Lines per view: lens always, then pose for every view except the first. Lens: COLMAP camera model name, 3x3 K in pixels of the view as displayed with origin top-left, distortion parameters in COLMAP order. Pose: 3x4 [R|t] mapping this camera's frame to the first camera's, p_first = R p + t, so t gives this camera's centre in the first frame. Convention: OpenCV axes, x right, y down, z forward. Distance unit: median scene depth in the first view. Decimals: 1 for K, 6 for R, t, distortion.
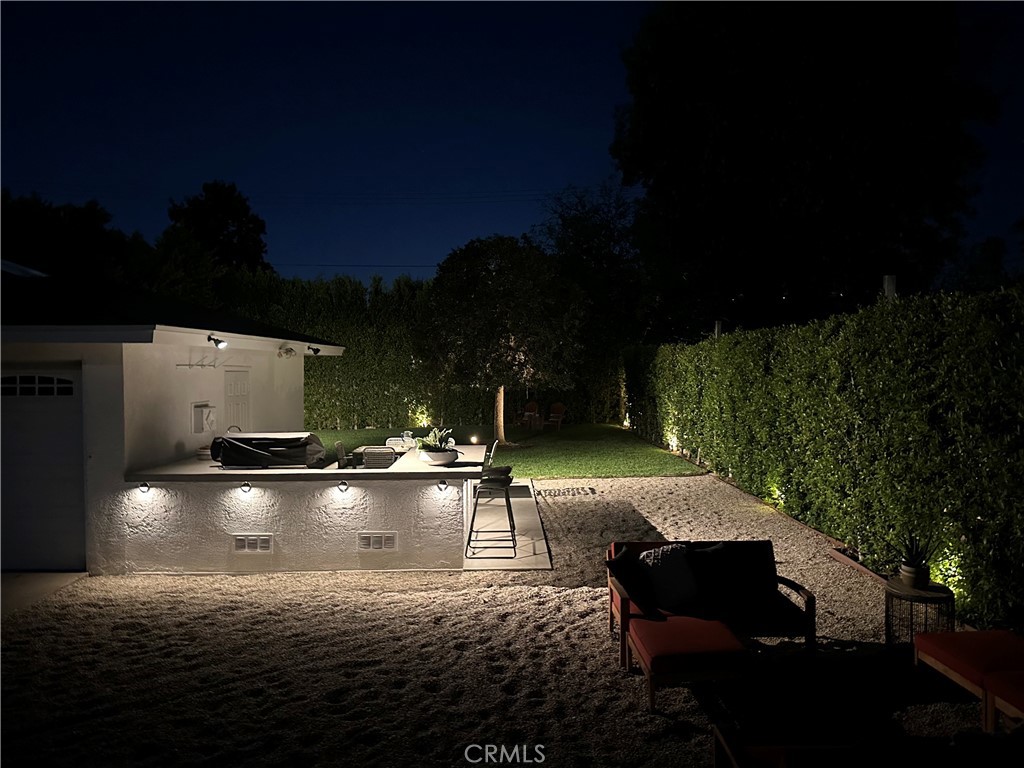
lens RADIAL K [[707.3, 0, 515.4], [0, 707.3, 382.4], [0, 0, 1]] dist [0.047761, -0.063058]
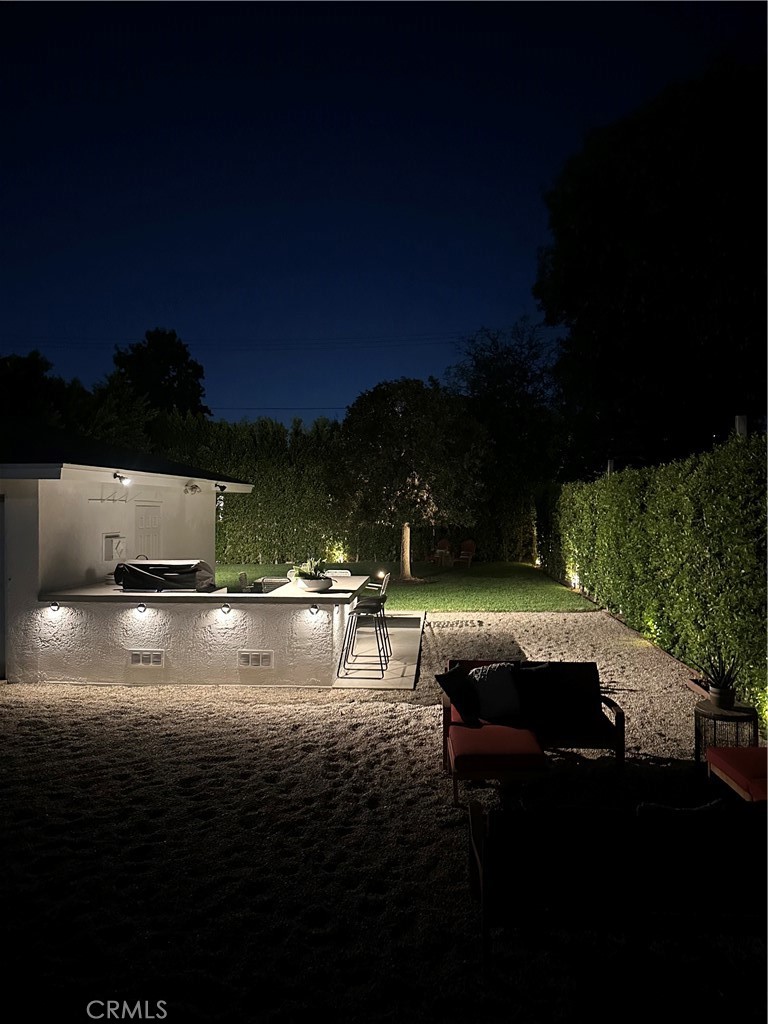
lens RADIAL K [[707.3, 0, 384.3], [0, 707.3, 510.9], [0, 0, 1]] dist [0.047761, -0.063058]
pose [[0.995348, 0.005898, -0.096166, 0.105878], [-0.007457, 0.999846, -0.015859, 0.009150], [0.096058, 0.016502, 0.995239, -0.078635]]
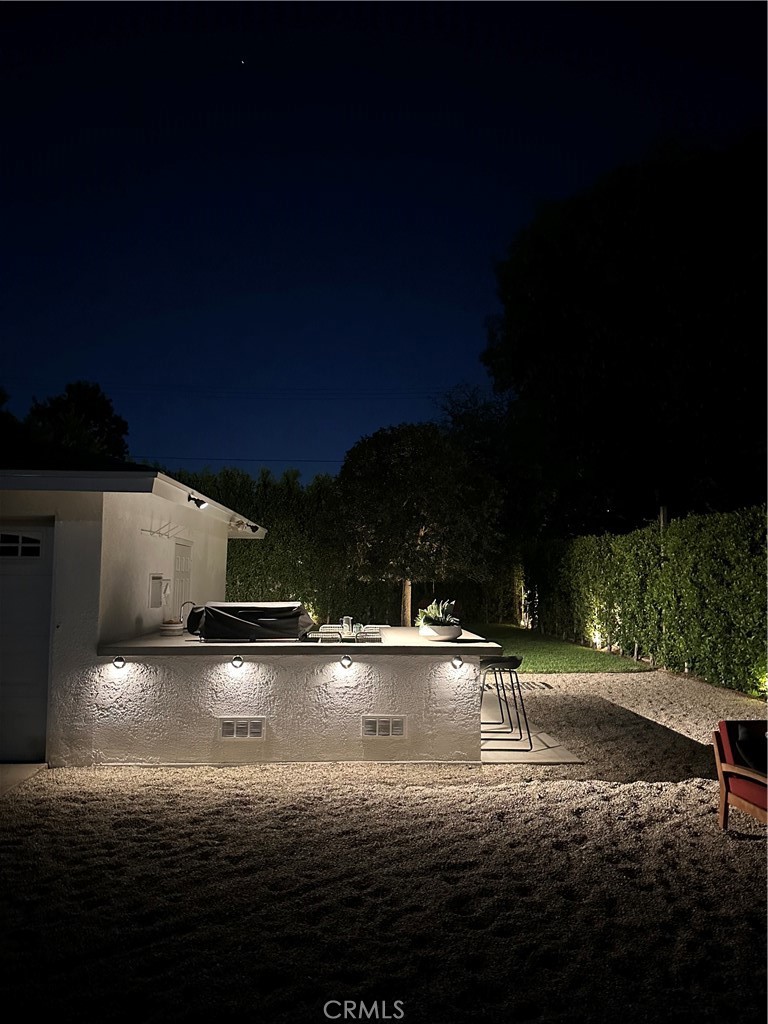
lens RADIAL K [[707.3, 0, 375.2], [0, 707.3, 504.5], [0, 0, 1]] dist [0.047761, -0.063058]
pose [[0.999400, 0.014213, 0.031571, -0.228767], [-0.010165, 0.992124, -0.124848, 0.059663], [-0.033097, 0.124452, 0.991673, 0.099022]]
